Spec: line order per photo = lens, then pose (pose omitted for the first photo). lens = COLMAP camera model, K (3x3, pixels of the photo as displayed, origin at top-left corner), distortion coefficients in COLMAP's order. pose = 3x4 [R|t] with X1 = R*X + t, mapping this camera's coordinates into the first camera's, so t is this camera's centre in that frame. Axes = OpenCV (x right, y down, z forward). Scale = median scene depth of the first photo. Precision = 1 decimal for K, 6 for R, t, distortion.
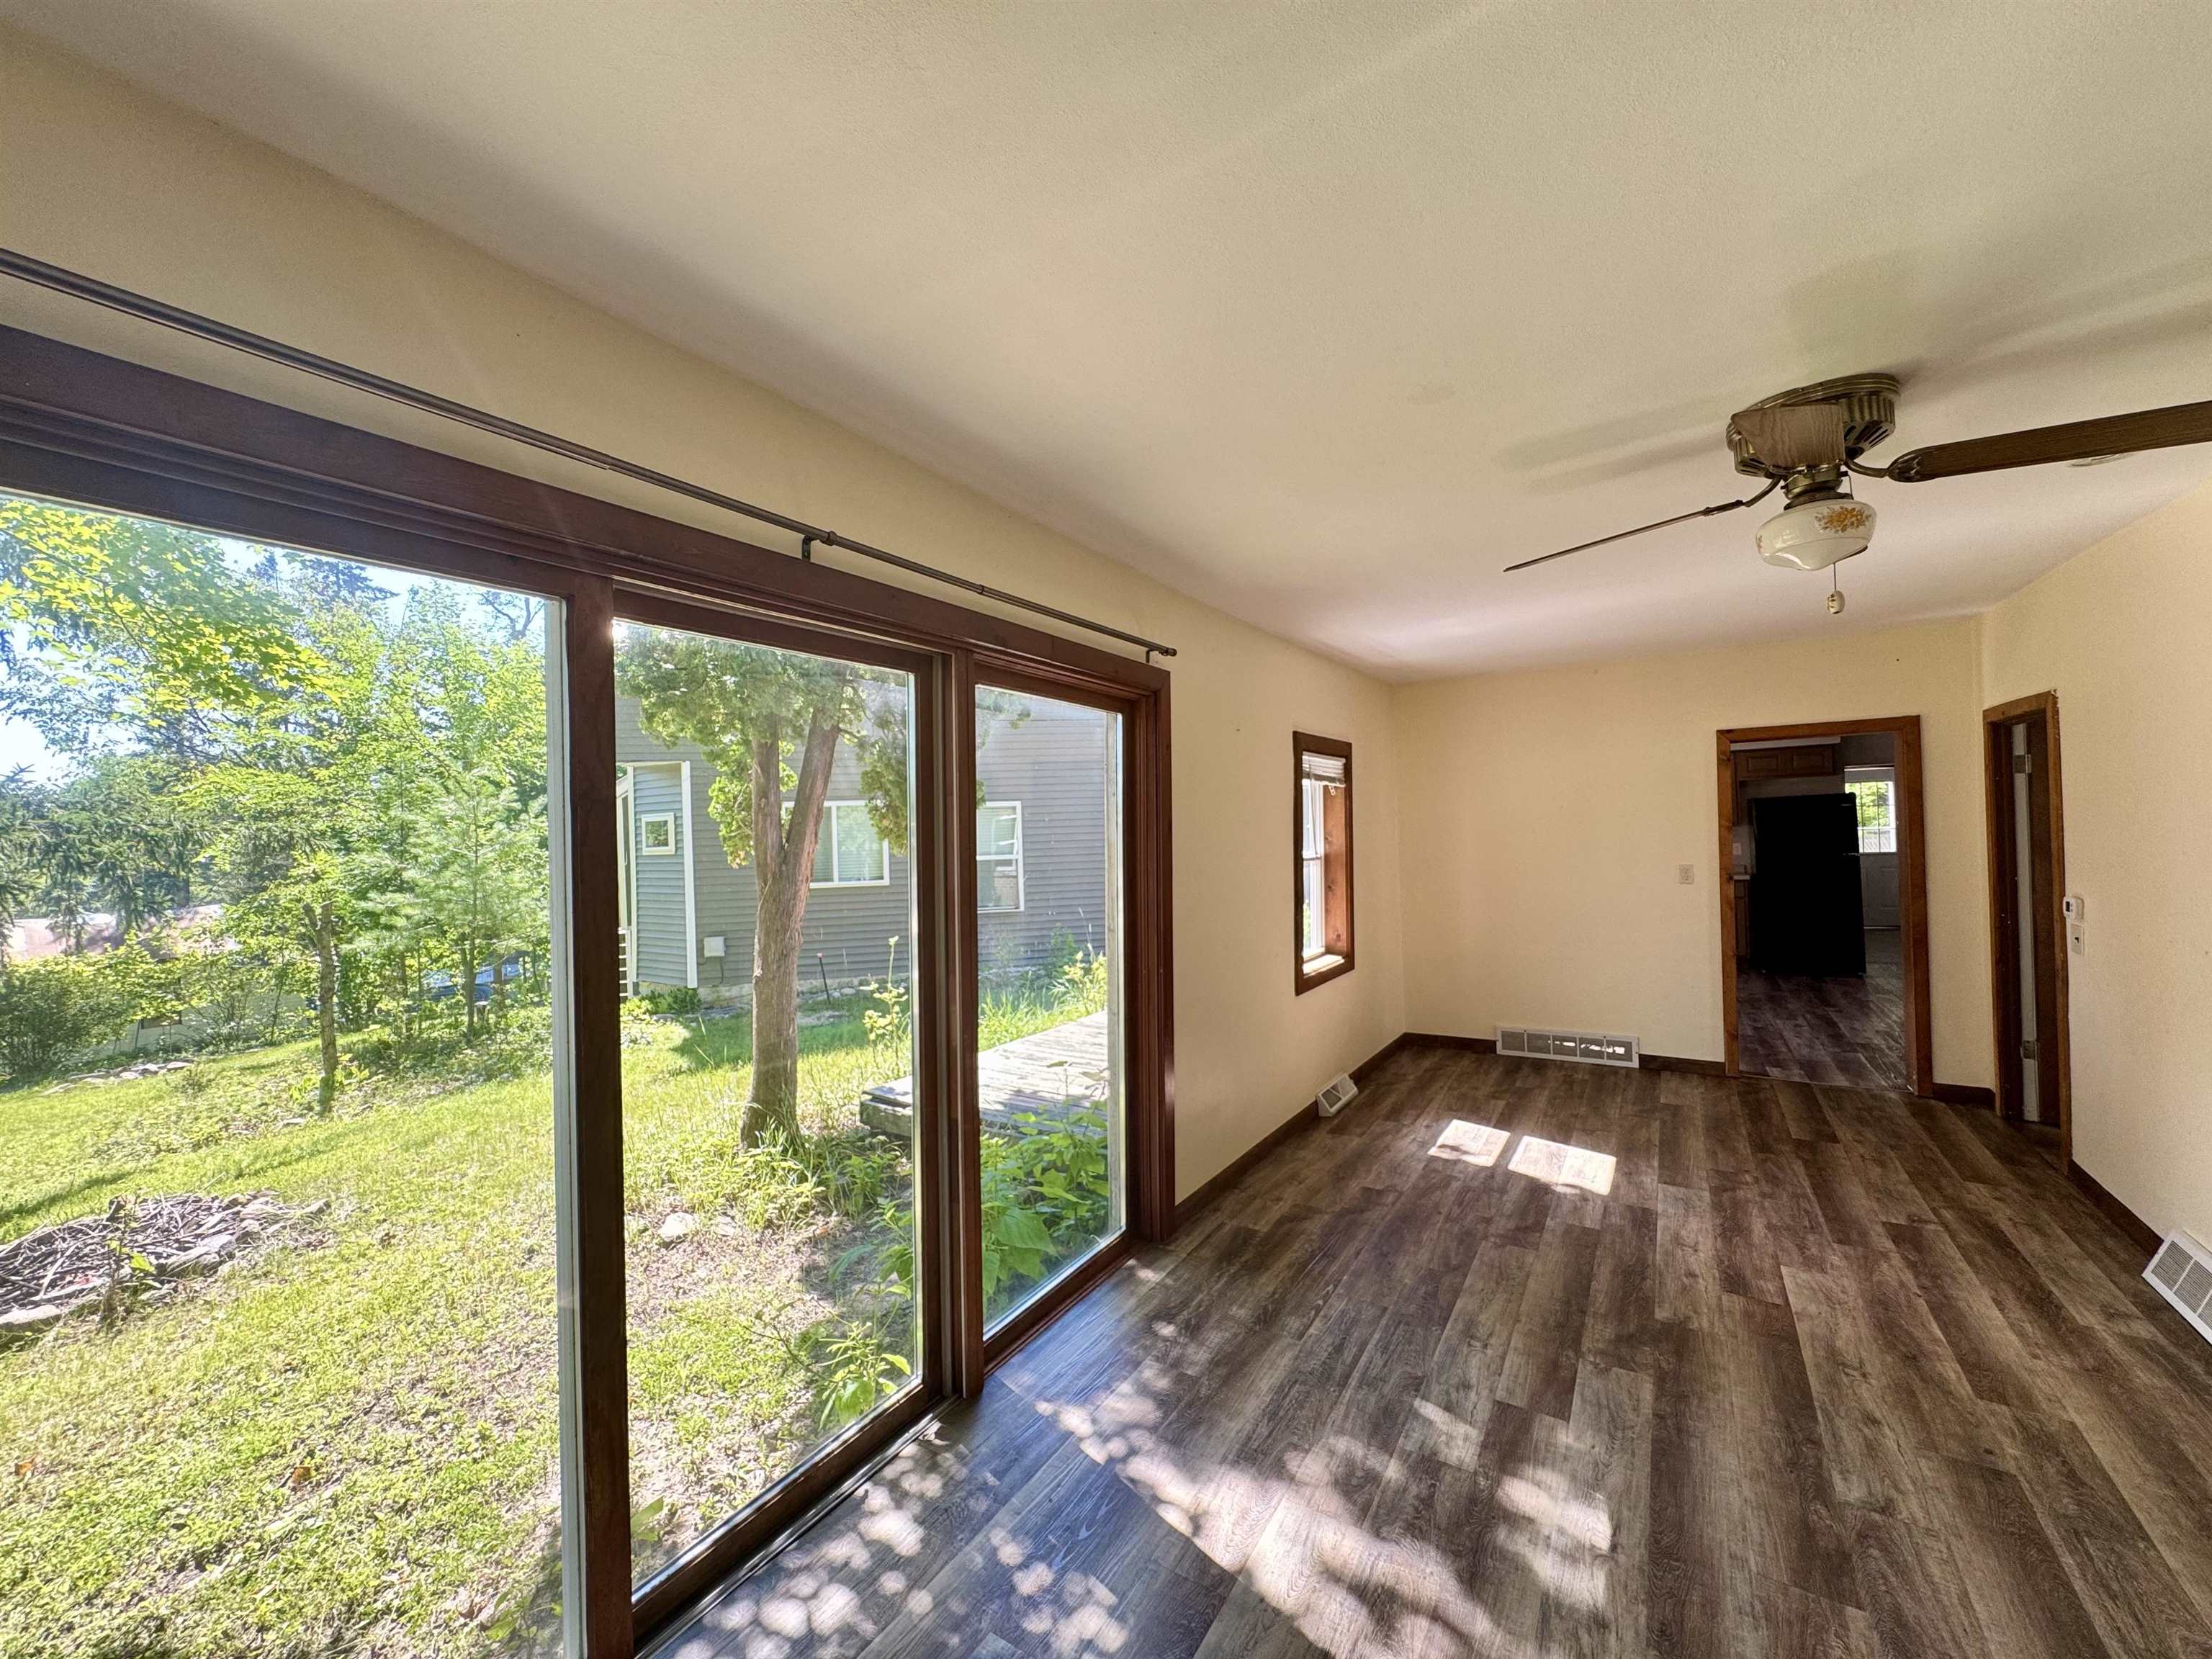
lens RADIAL K [[881.7, 0, 1108.1], [0, 881.7, 829.7], [0, 0, 1]] dist [-0.001770, -0.000588]
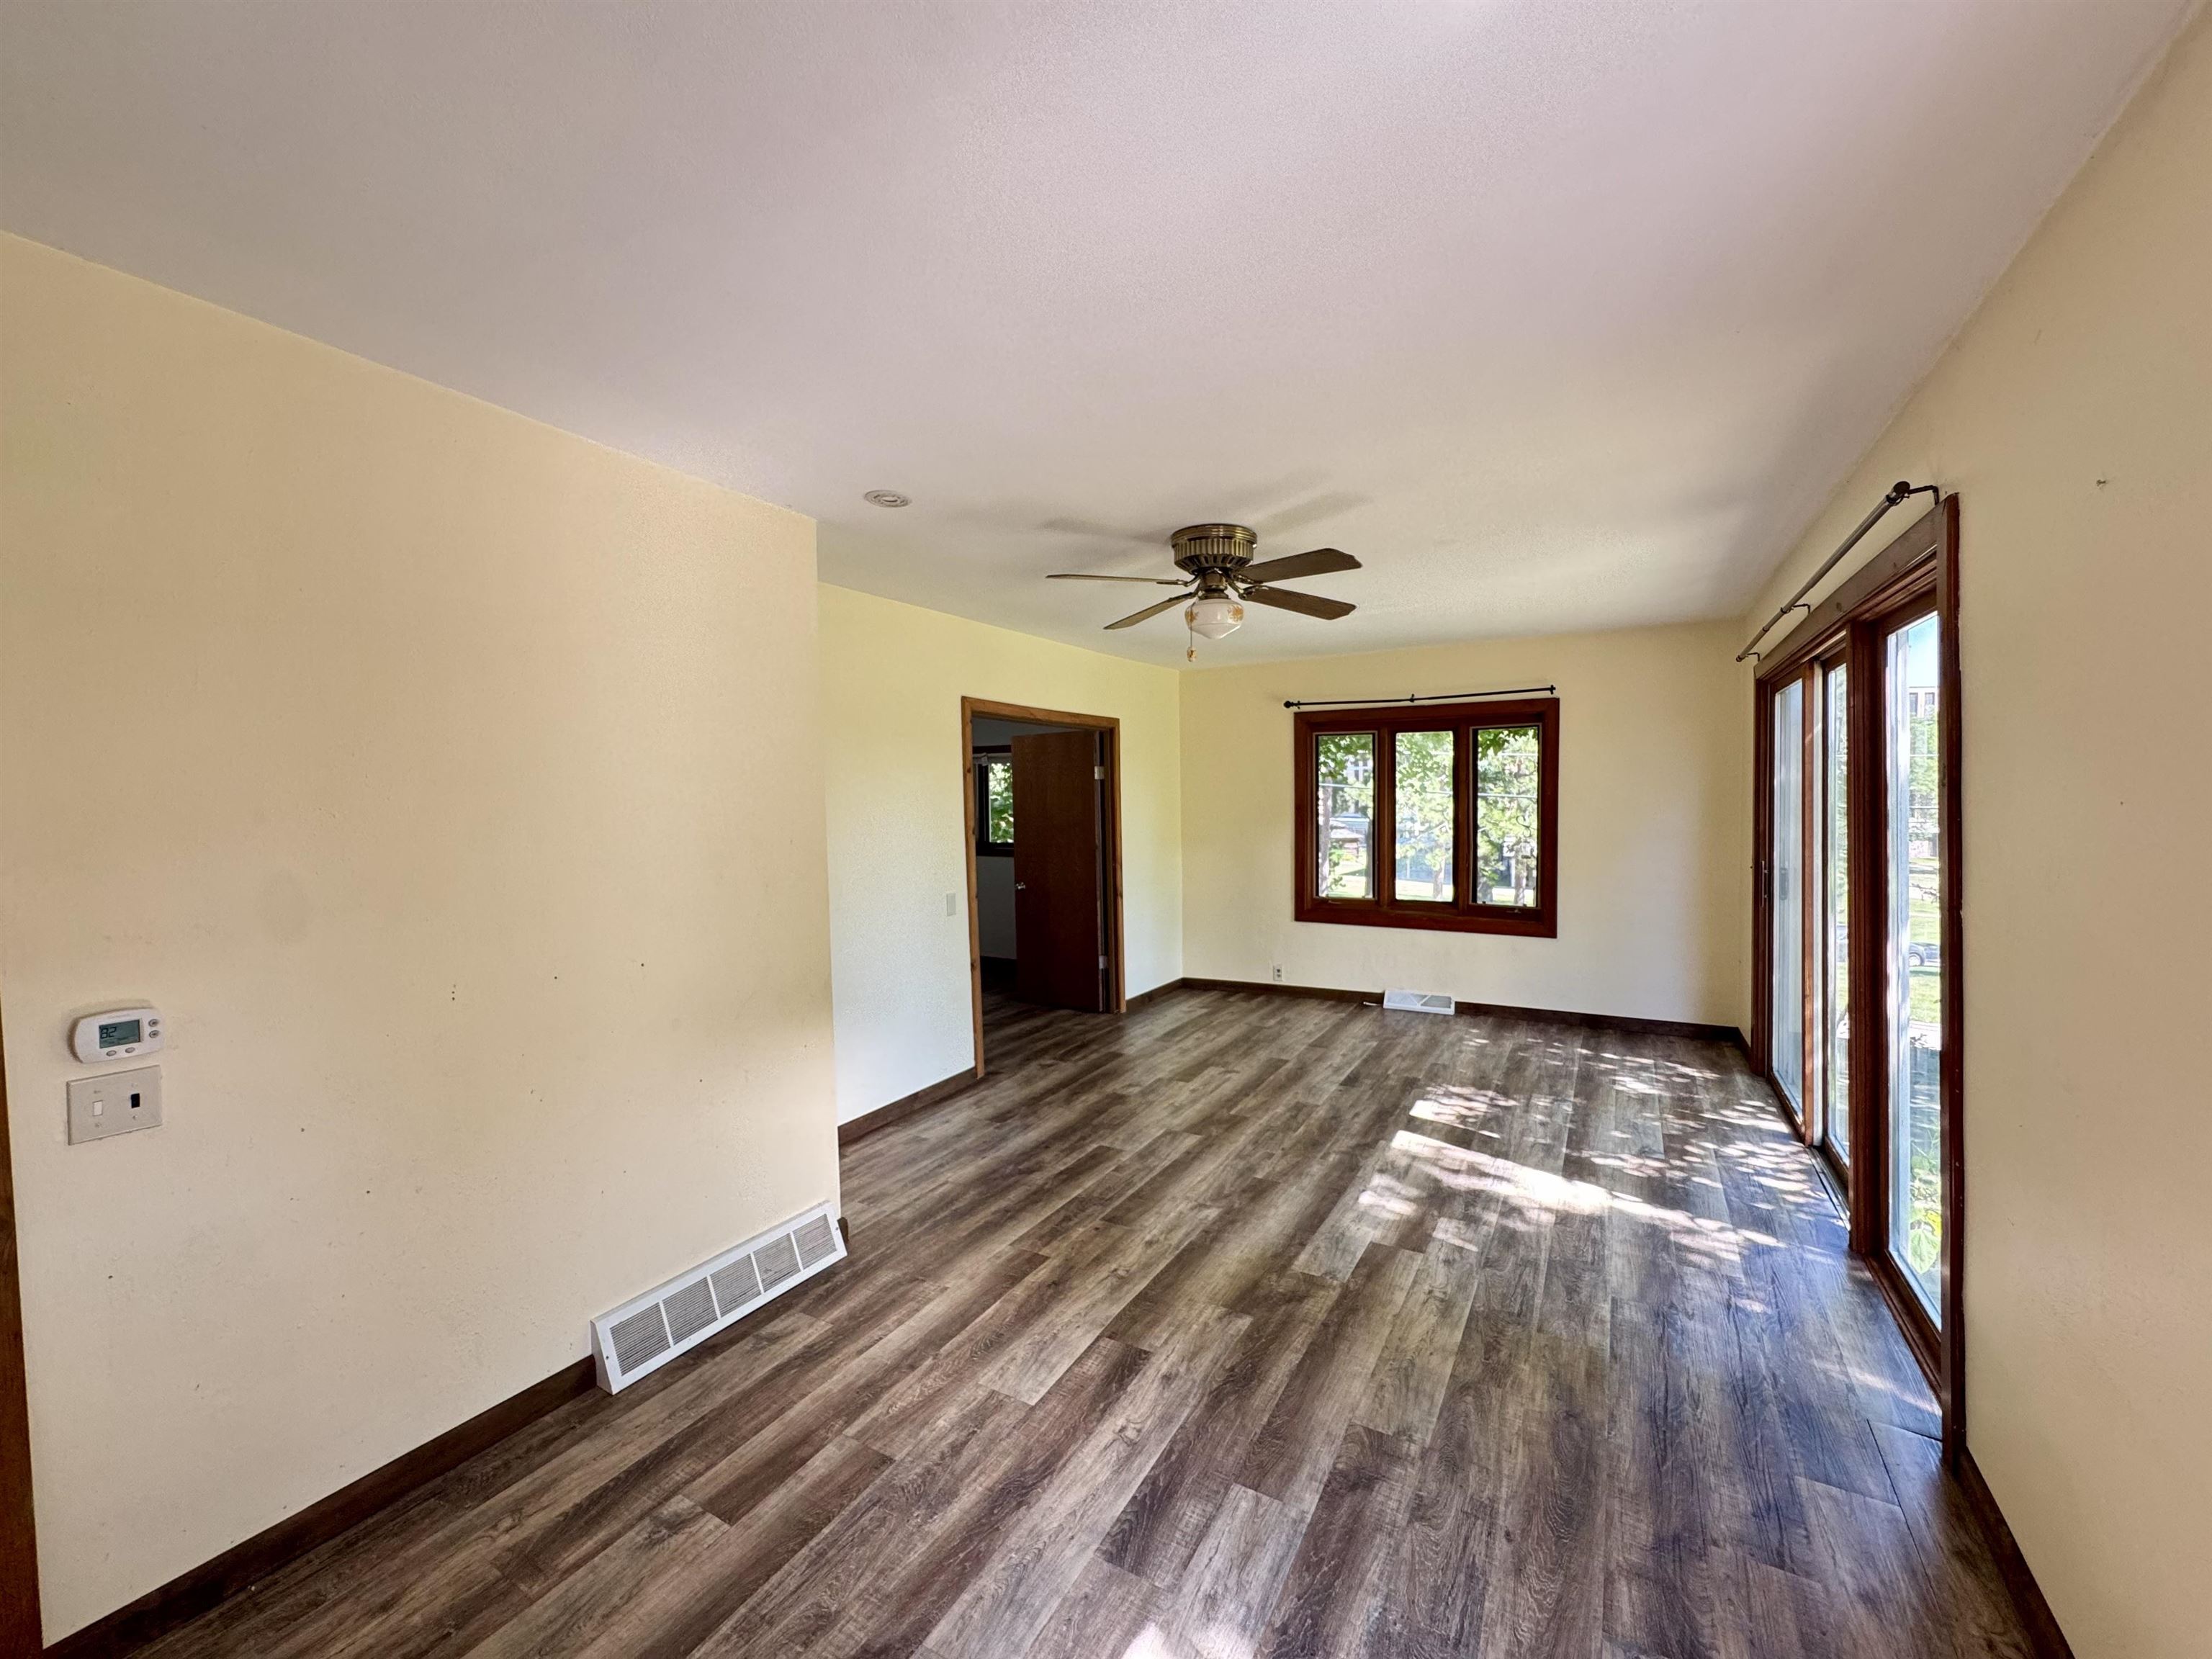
lens RADIAL K [[881.7, 0, 1103.5], [0, 881.7, 827.2], [0, 0, 1]] dist [-0.001770, -0.000588]
pose [[-0.998169, 0.048899, -0.035613, 0.836818], [0.047872, 0.998429, 0.029118, -0.010115], [0.036981, 0.027360, -0.998941, 2.042341]]
